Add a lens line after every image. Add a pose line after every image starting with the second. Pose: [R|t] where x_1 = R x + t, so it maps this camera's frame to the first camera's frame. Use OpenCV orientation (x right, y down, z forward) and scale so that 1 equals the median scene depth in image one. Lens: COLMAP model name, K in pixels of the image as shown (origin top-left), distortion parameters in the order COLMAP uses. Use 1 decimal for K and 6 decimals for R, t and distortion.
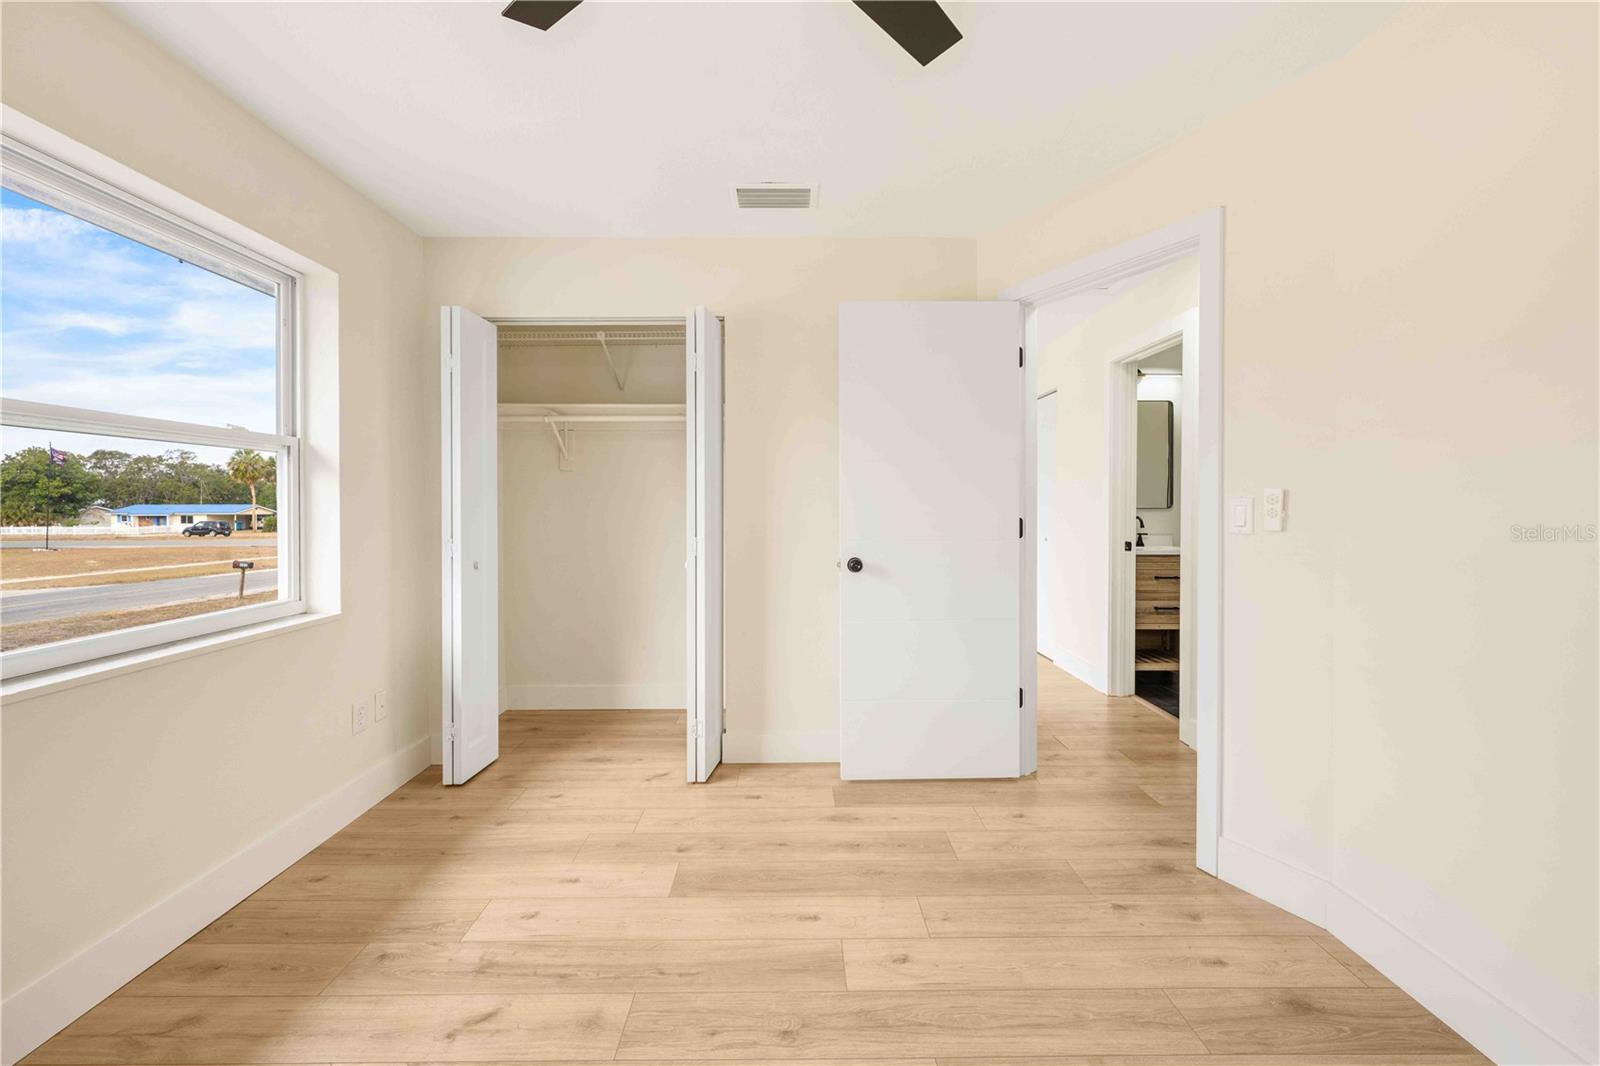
lens RADIAL K [[651.2, 0, 796.2], [0, 651.2, 507.7], [0, 0, 1]] dist [0.000121, 0.000146]
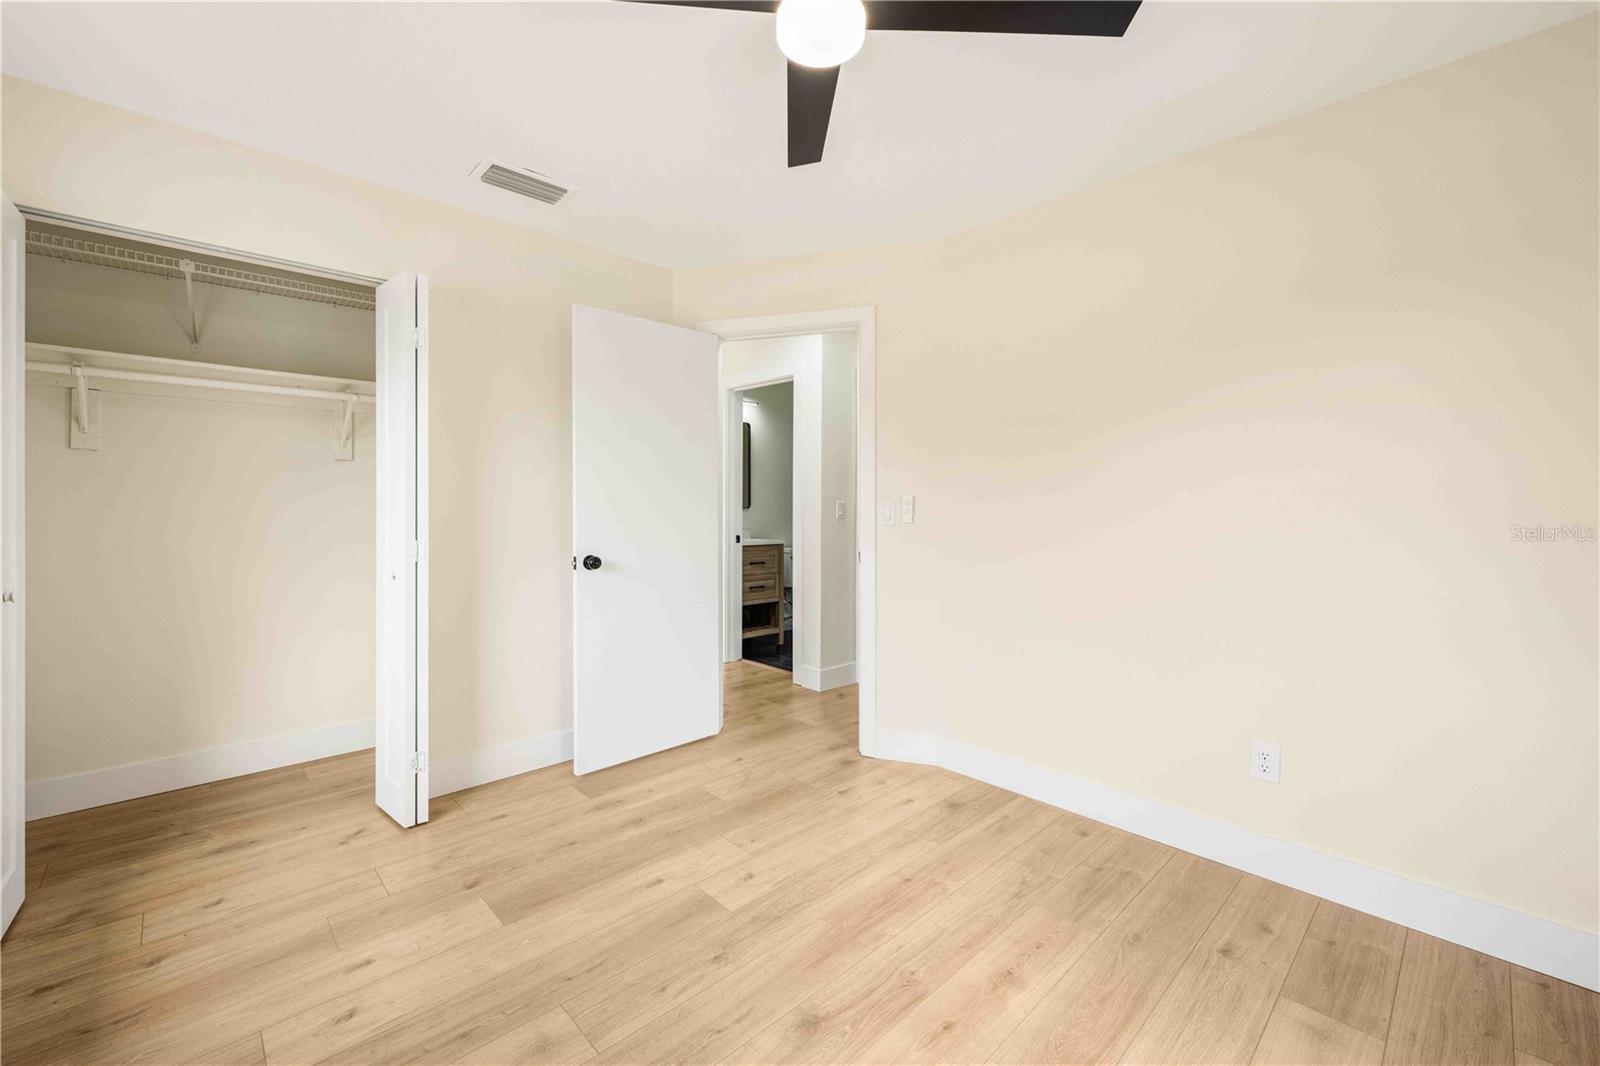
lens RADIAL K [[645.8, 0, 803.8], [0, 645.8, 499.3], [0, 0, 1]] dist [0.001002, 0.000088]
pose [[0.733942, 0.012226, 0.679102, -0.379019], [-0.002951, 0.999886, -0.014812, 0.002587], [-0.679206, 0.008867, 0.733894, 0.022683]]
